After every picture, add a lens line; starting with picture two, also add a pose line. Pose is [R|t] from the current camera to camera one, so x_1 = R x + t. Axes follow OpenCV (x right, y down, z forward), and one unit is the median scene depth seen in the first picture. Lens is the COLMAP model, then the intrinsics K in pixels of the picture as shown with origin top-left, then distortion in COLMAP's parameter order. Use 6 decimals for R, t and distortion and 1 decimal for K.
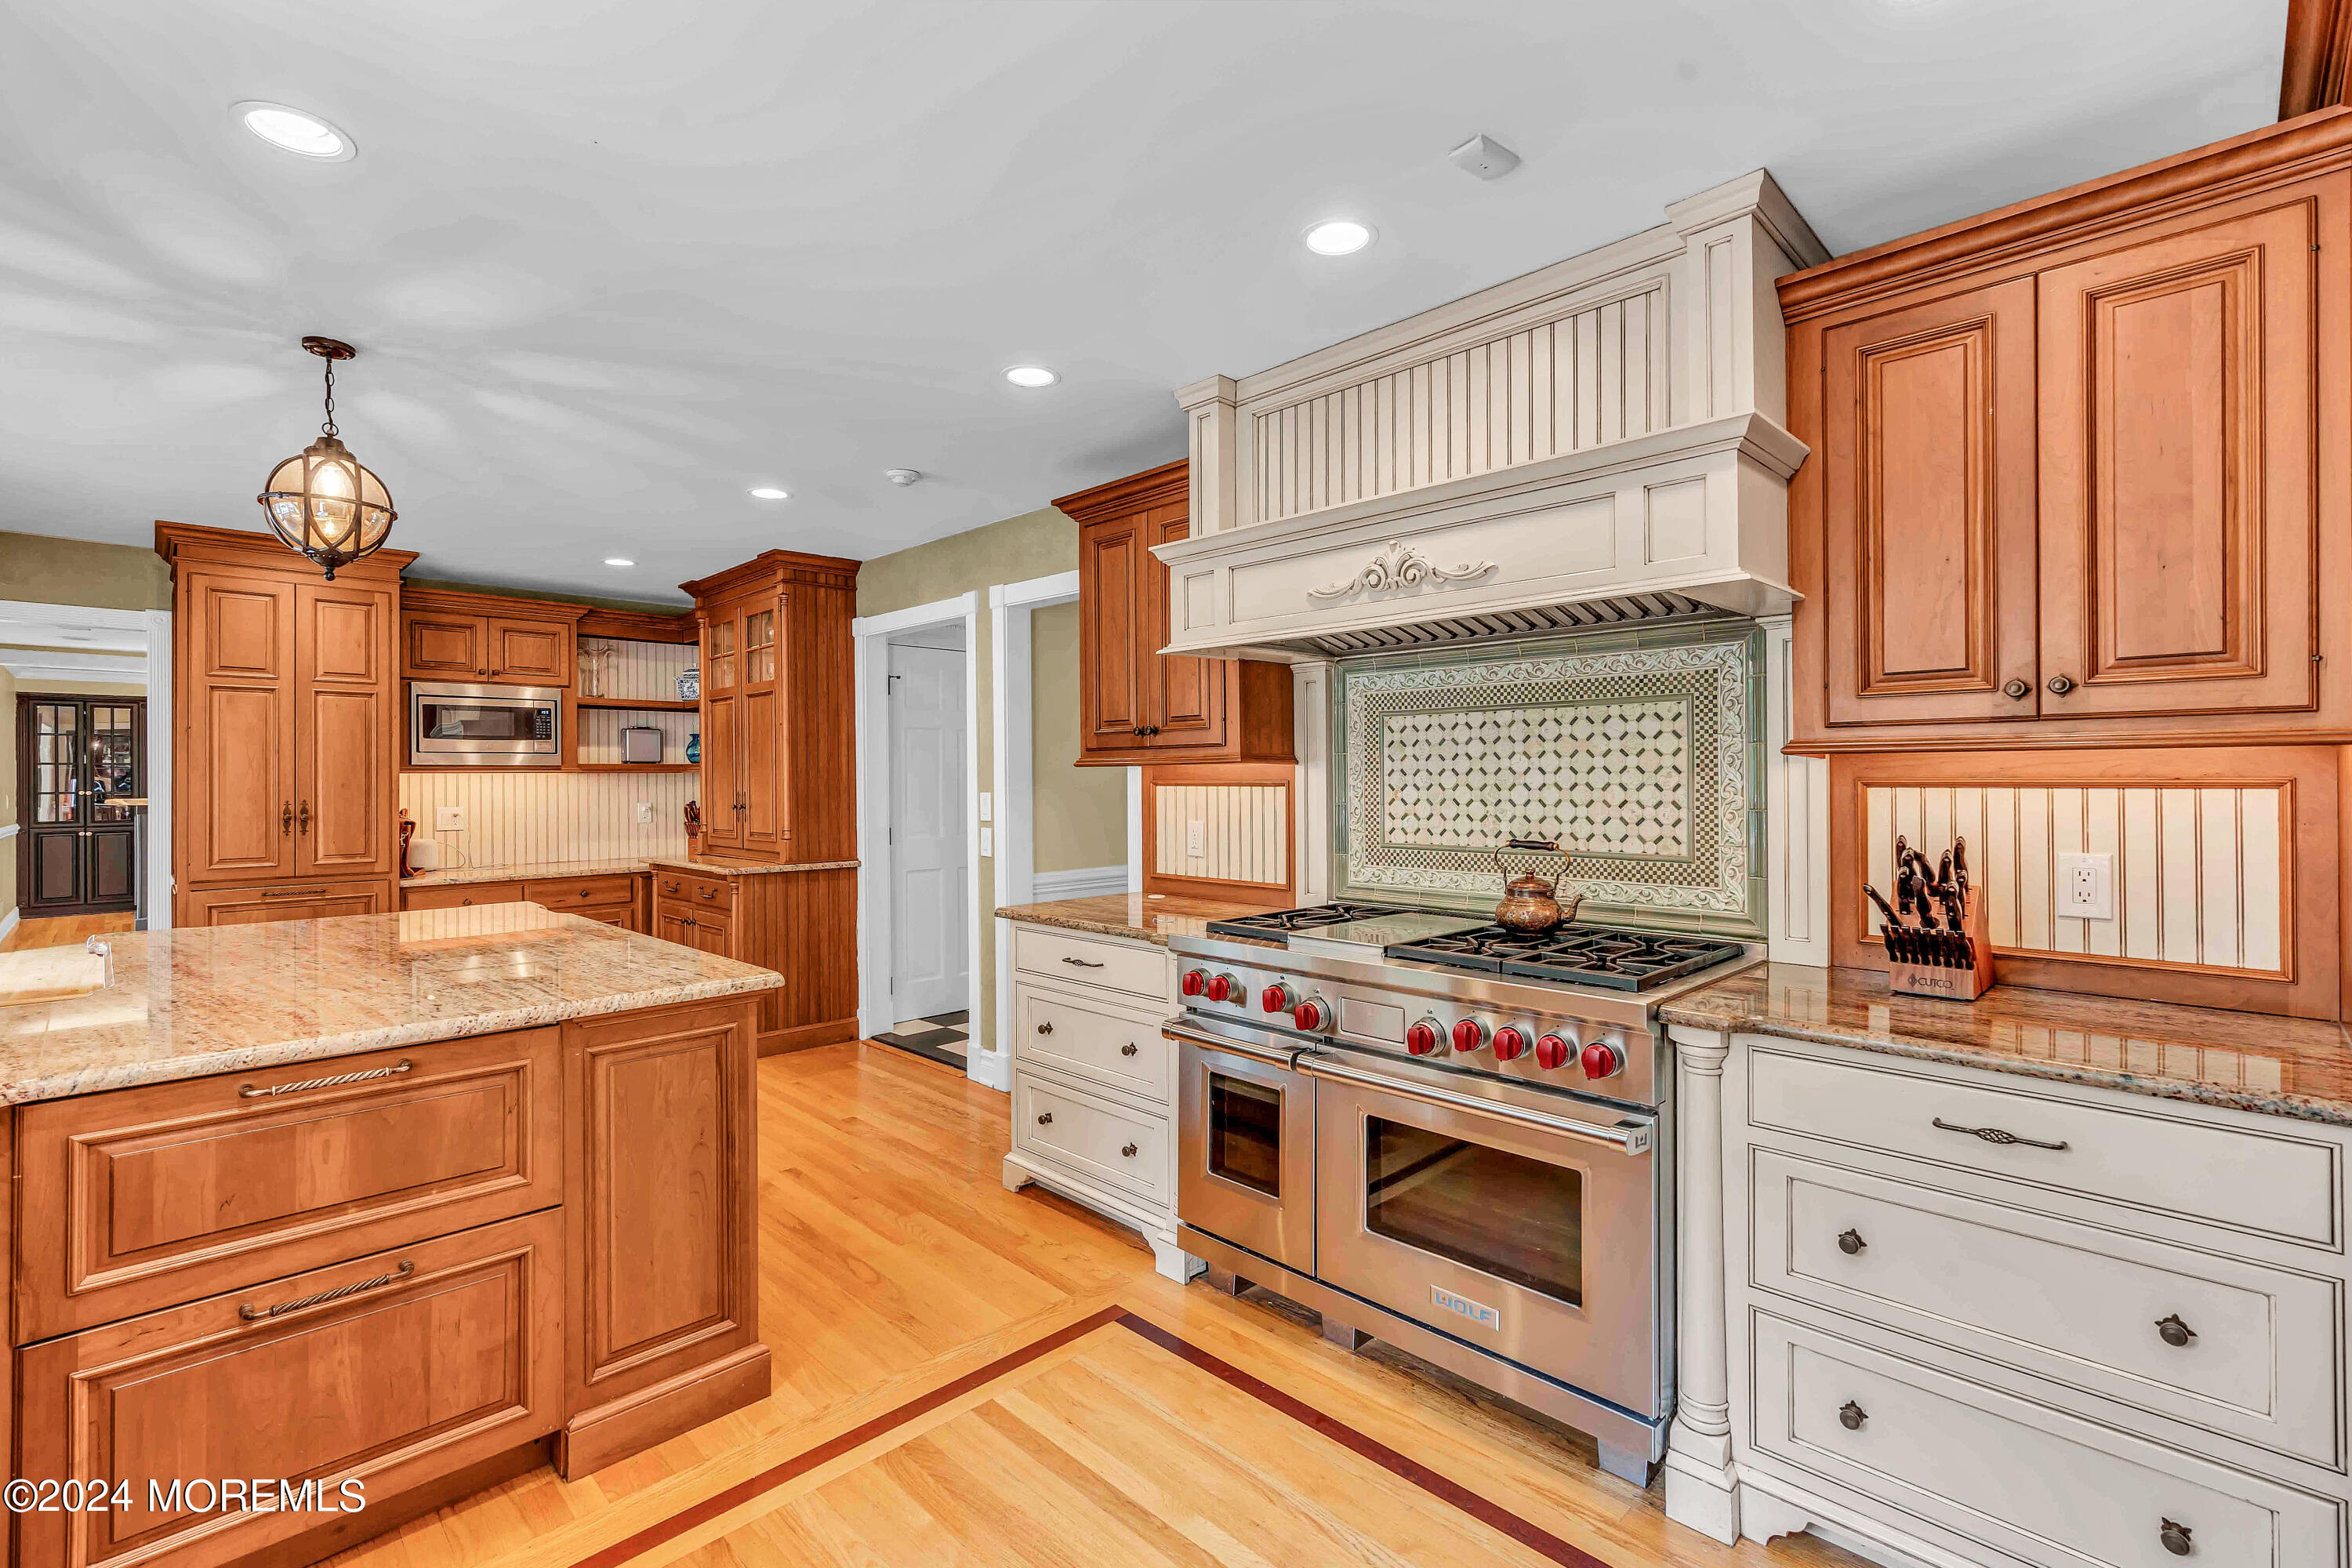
lens RADIAL K [[1062.3, 0, 1181.8], [0, 1062.3, 780.0], [0, 0, 1]] dist [-0.002657, 0.003901]
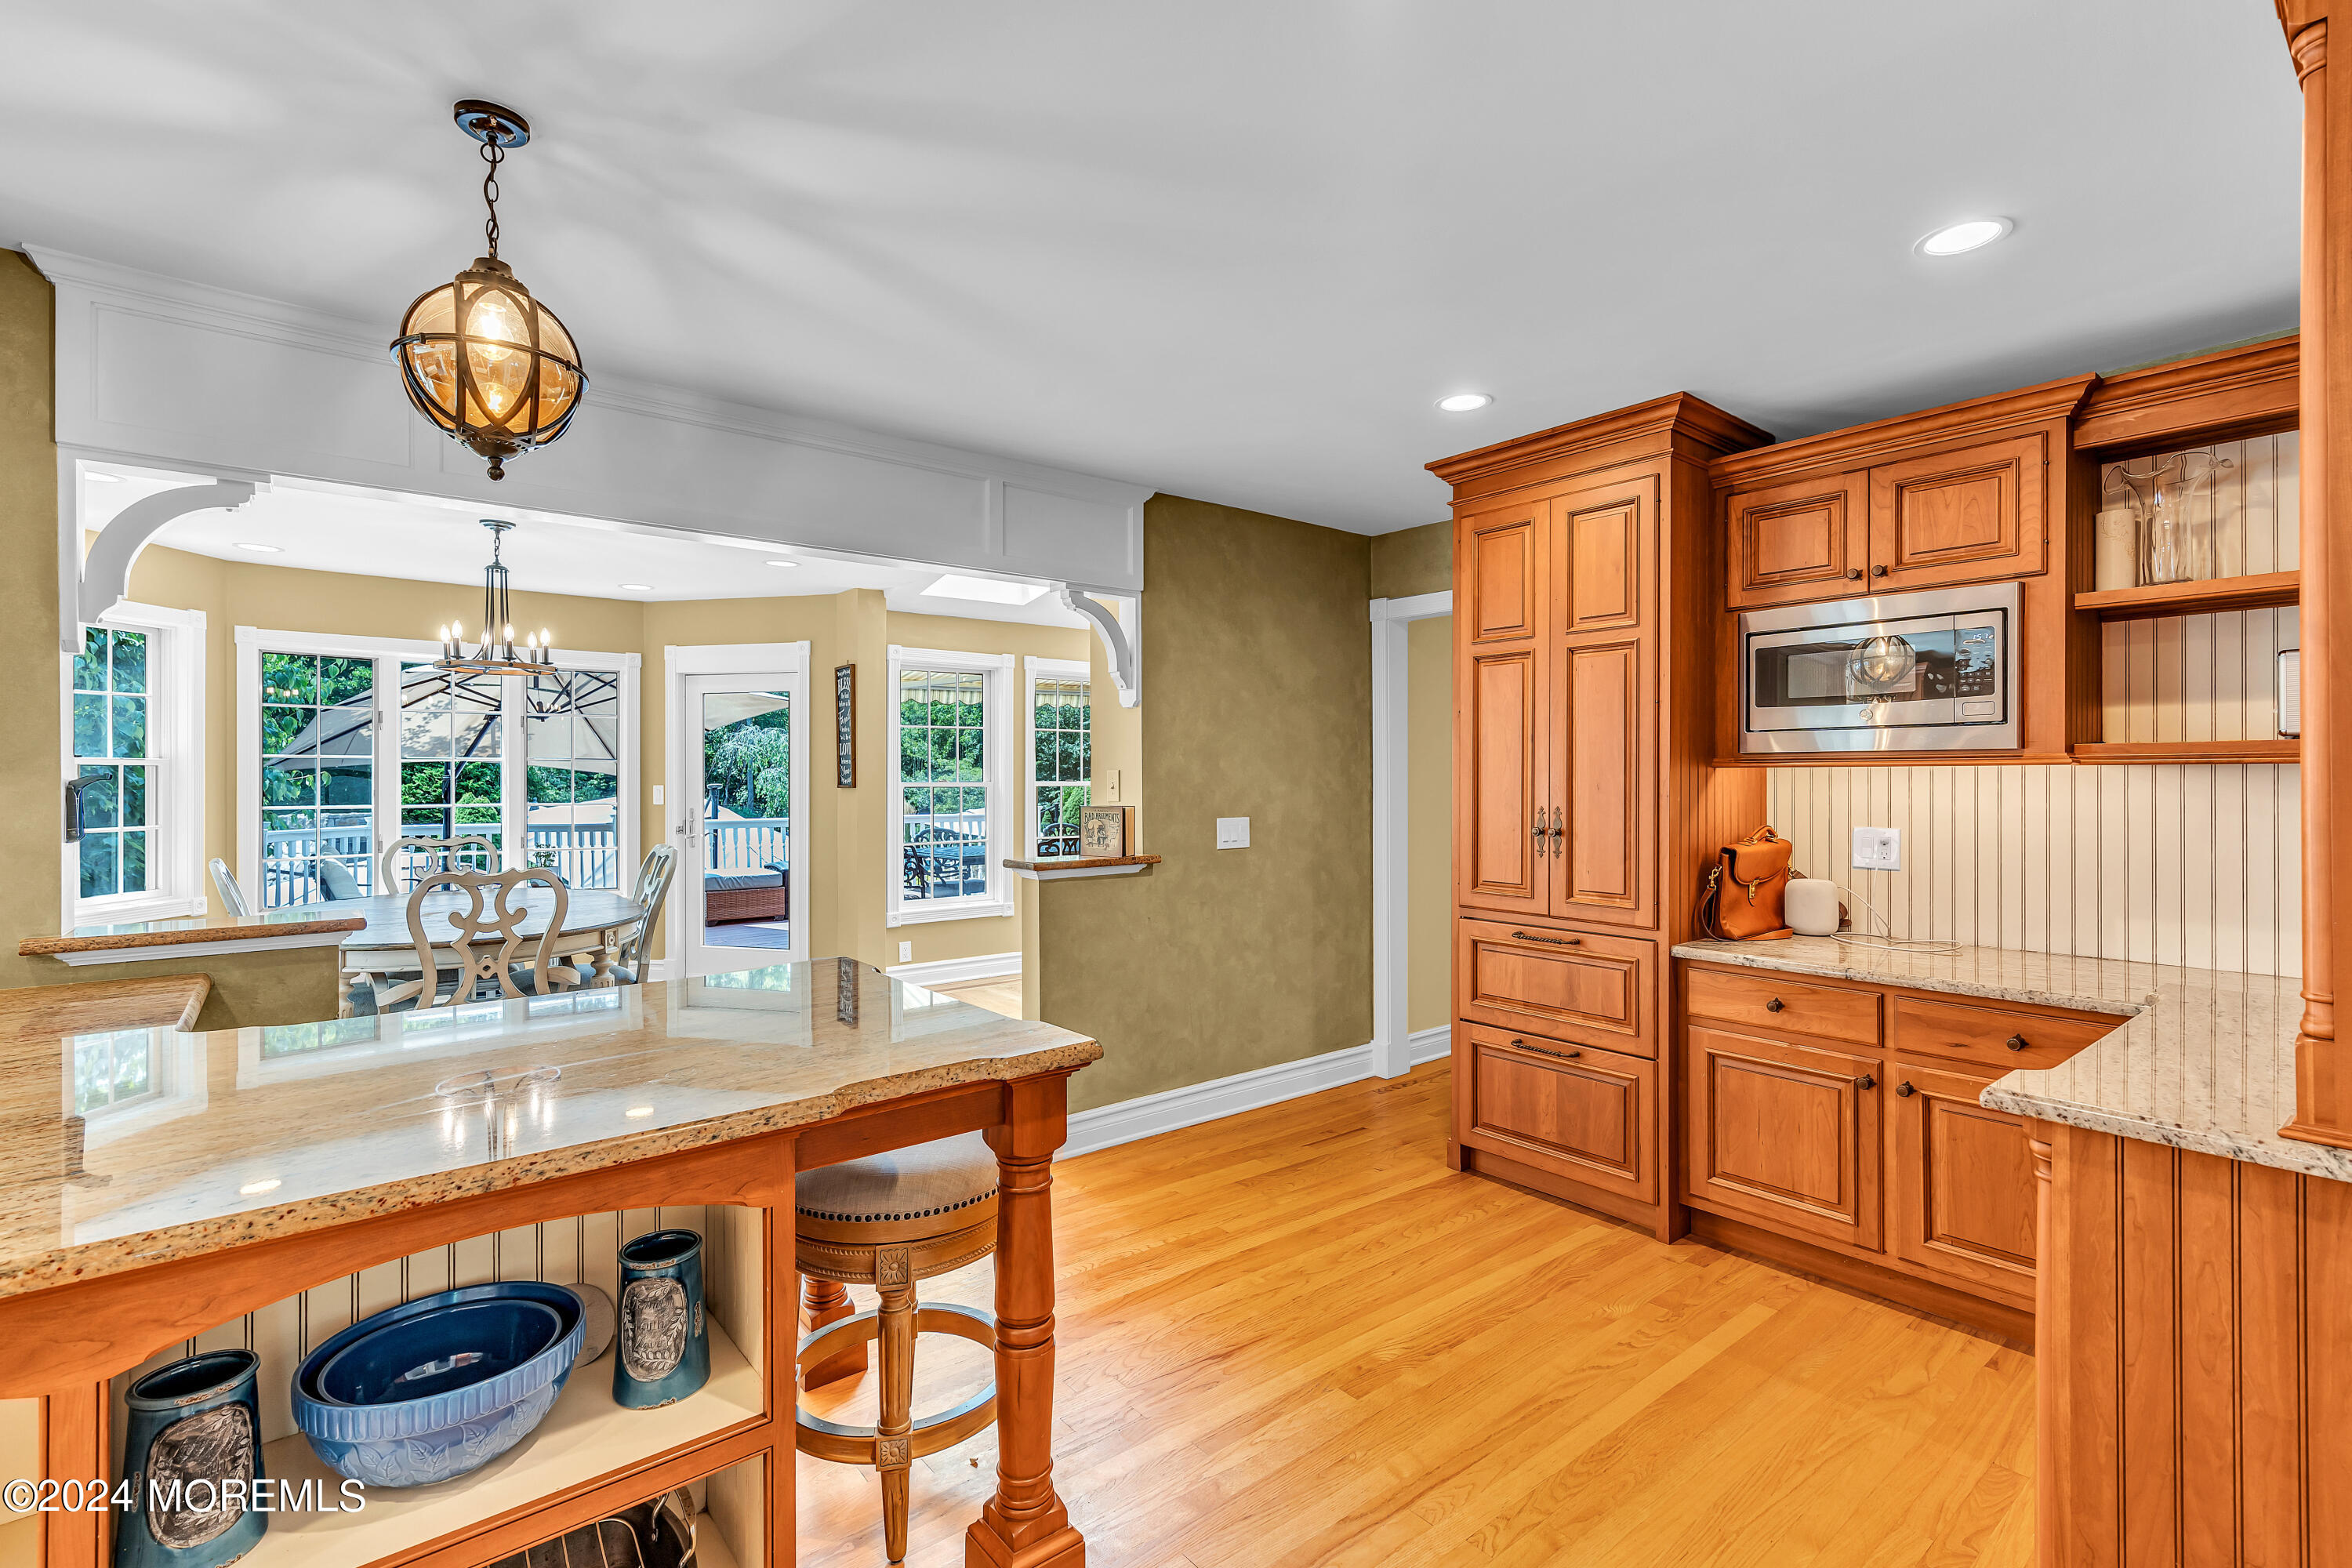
lens RADIAL K [[1062.3, 0, 1177.3], [0, 1062.3, 774.5], [0, 0, 1]] dist [-0.002657, 0.003901]
pose [[-0.103261, 0.007075, -0.994629, -0.180454], [0.000814, 0.999975, 0.007028, -0.012030], [0.994654, -0.000084, -0.103264, 1.352778]]
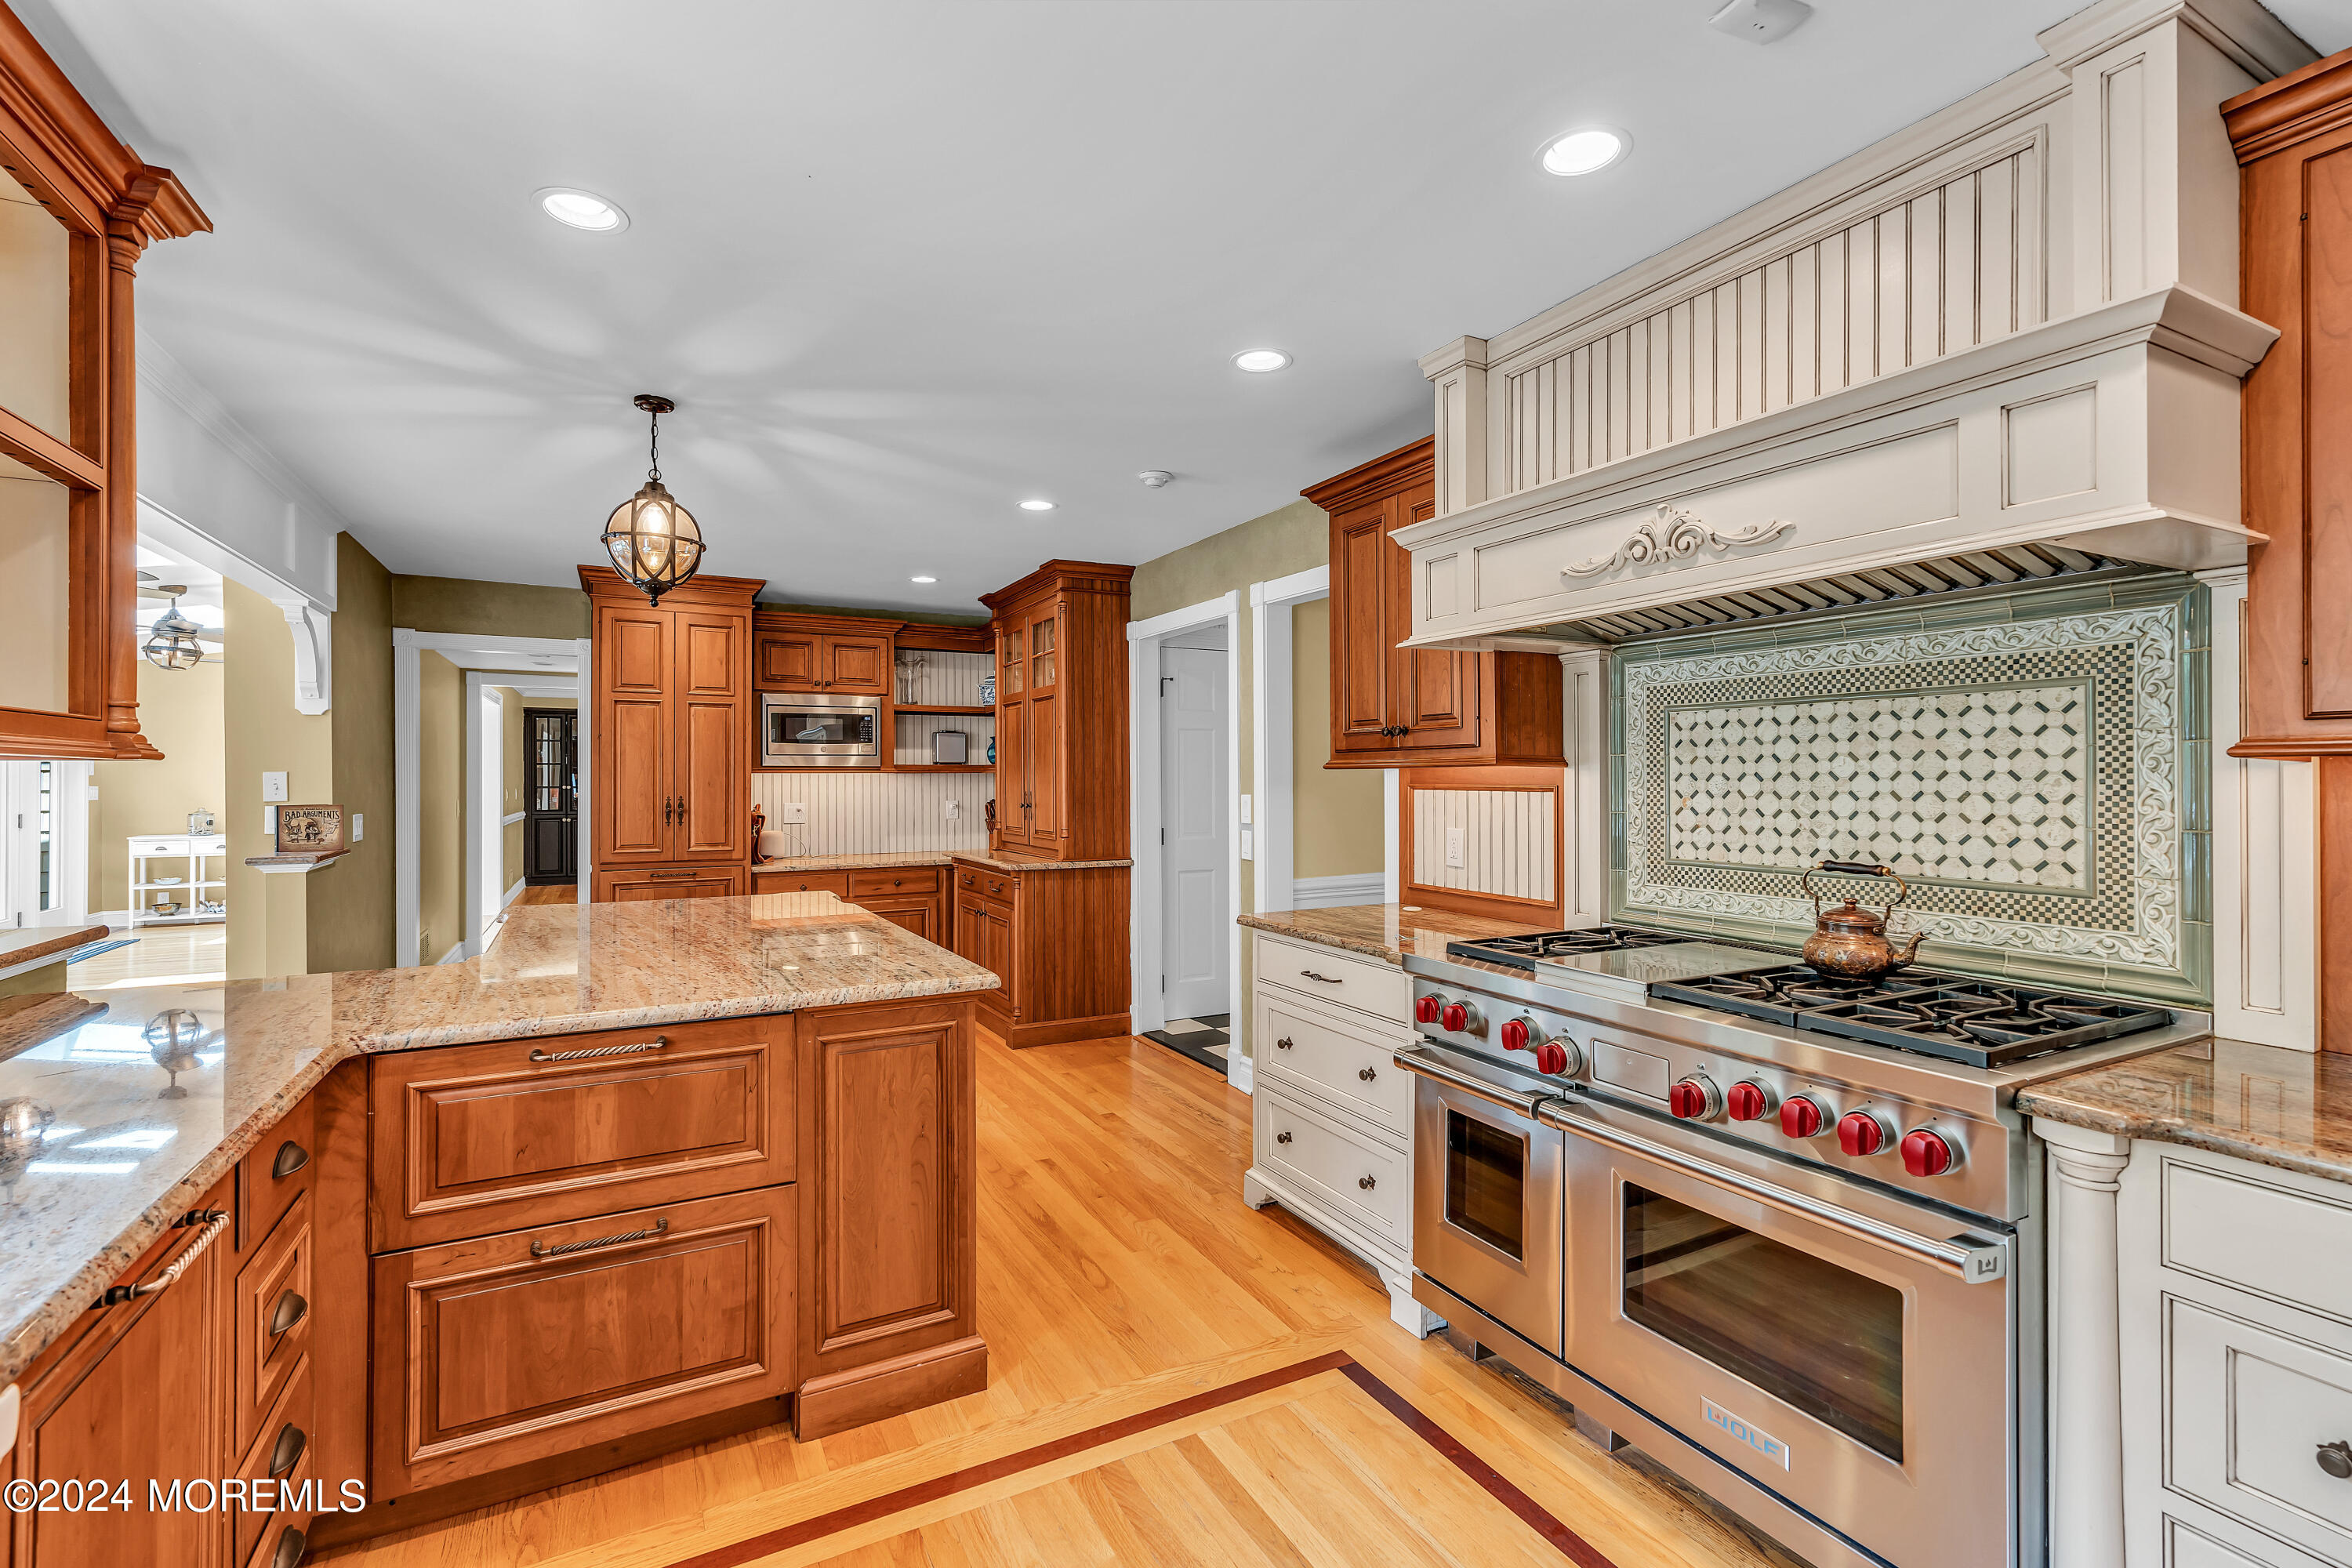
lens RADIAL K [[1062.3, 0, 1171.7], [0, 1062.3, 778.0], [0, 0, 1]] dist [-0.002657, 0.003901]
pose [[0.955413, 0.003826, -0.295249, 0.063149], [-0.004031, 0.999992, -0.000085, -0.004789], [0.295247, 0.001272, 0.955420, 0.064126]]
